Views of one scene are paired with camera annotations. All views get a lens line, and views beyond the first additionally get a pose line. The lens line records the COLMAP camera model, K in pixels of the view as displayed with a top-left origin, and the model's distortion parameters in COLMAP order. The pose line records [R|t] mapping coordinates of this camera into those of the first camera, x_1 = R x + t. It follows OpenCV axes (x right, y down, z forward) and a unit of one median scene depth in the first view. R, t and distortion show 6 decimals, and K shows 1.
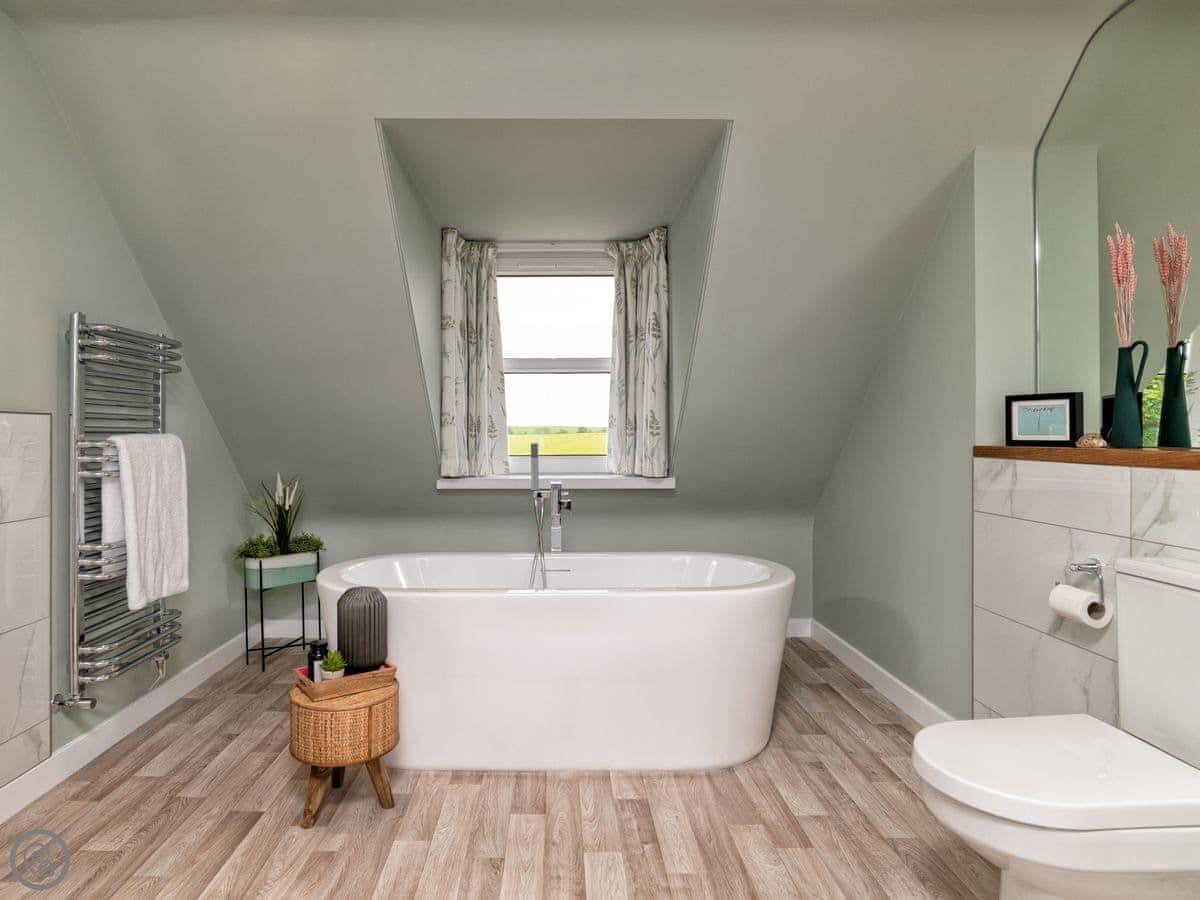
lens RADIAL K [[728.8, 0, 587.9], [0, 728.8, 428.4], [0, 0, 1]] dist [-0.056413, 0.026709]
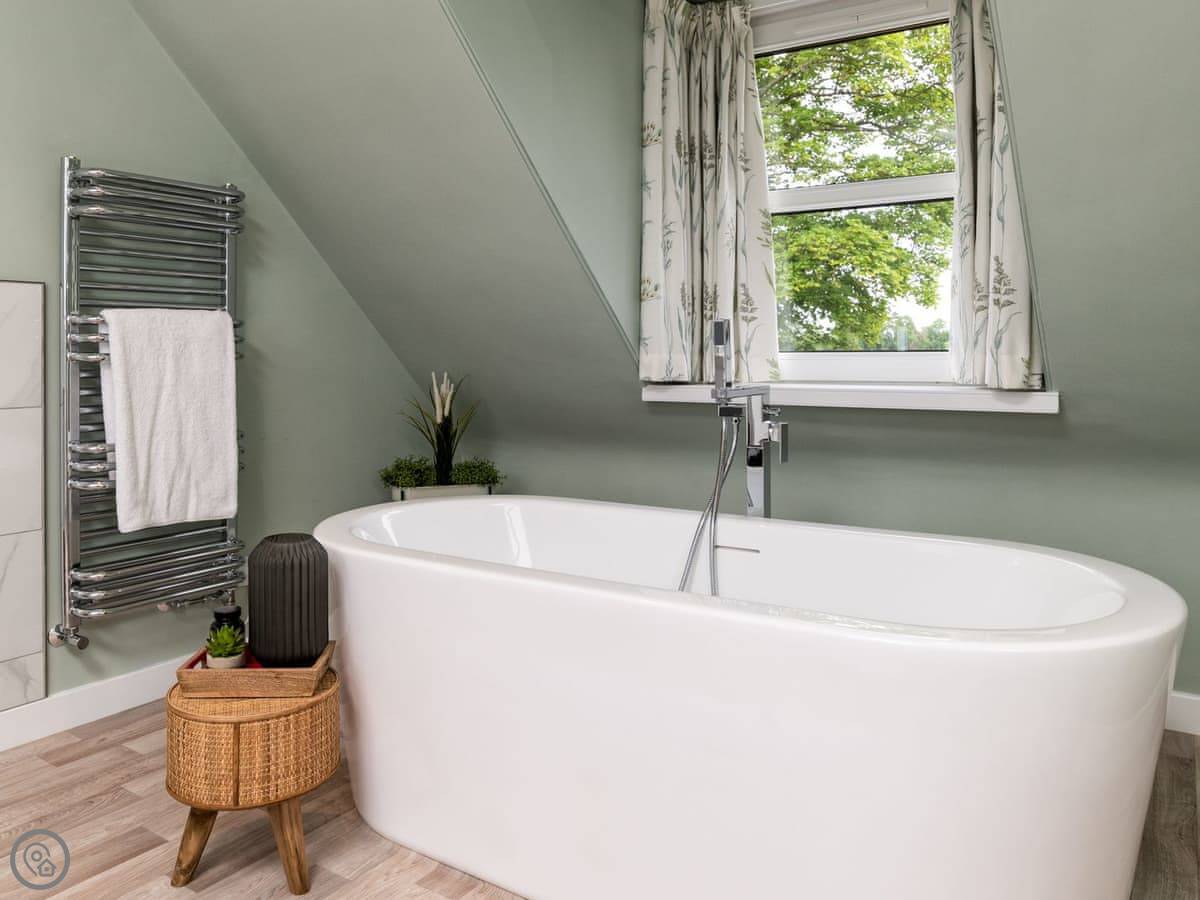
lens RADIAL K [[958.6, 0, 596.7], [0, 958.6, 356.2], [0, 0, 1]] dist [-0.062835, 0.038805]
pose [[0.813767, 0.000202, -0.581192, 0.375429], [0.006495, 0.999934, 0.009442, 0.055262], [0.581155, -0.011458, 0.813712, 0.458645]]
